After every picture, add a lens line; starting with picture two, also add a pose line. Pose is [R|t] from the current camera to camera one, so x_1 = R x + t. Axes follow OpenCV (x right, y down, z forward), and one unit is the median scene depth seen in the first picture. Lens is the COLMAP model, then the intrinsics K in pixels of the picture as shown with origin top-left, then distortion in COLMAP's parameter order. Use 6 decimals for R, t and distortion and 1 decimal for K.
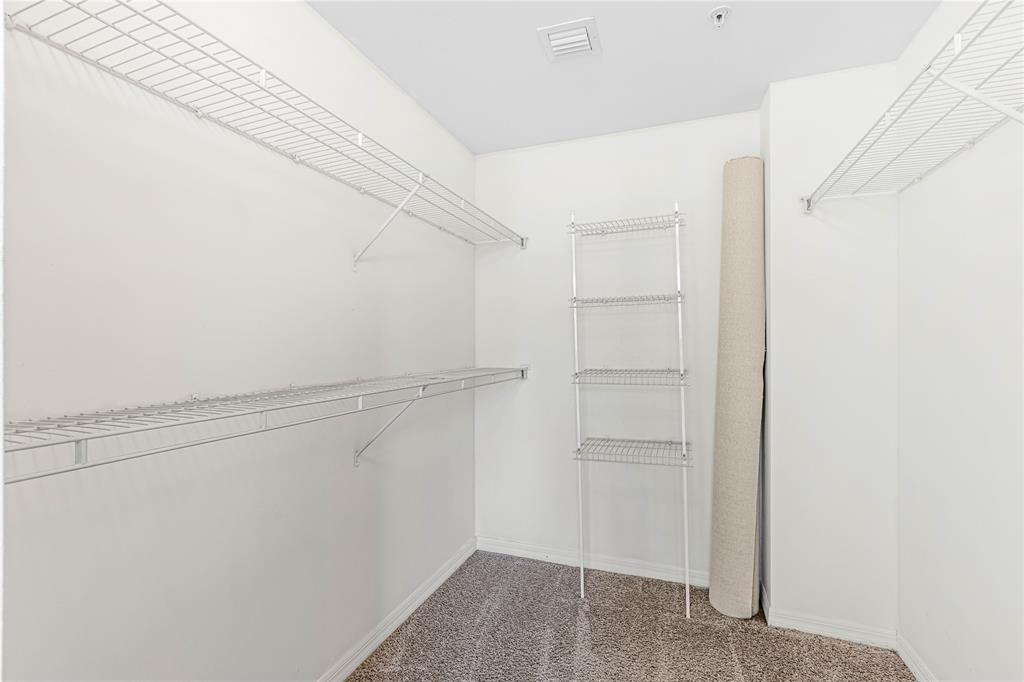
lens RADIAL K [[454.4, 0, 512.3], [0, 454.4, 338.0], [0, 0, 1]] dist [0.000851, 0.000307]
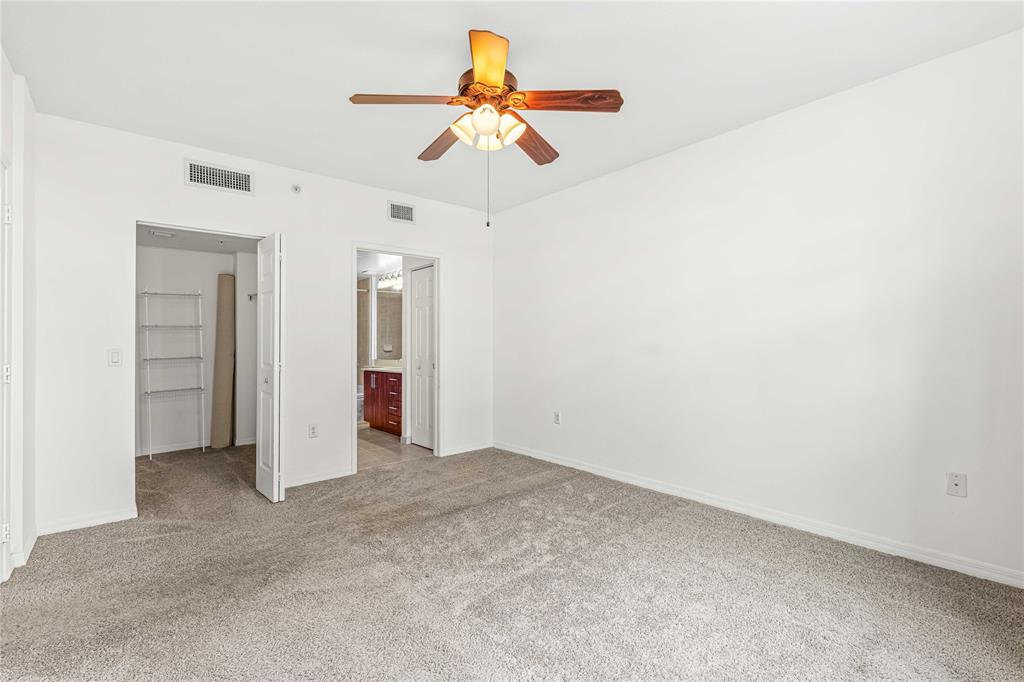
lens RADIAL K [[454.4, 0, 512.3], [0, 454.4, 338.0], [0, 0, 1]] dist [0.000851, 0.000307]
pose [[0.496971, 0.004459, 0.867755, -1.010042], [-0.002526, 0.999990, -0.003693, -0.040263], [-0.867763, -0.000356, 0.496978, -1.850673]]
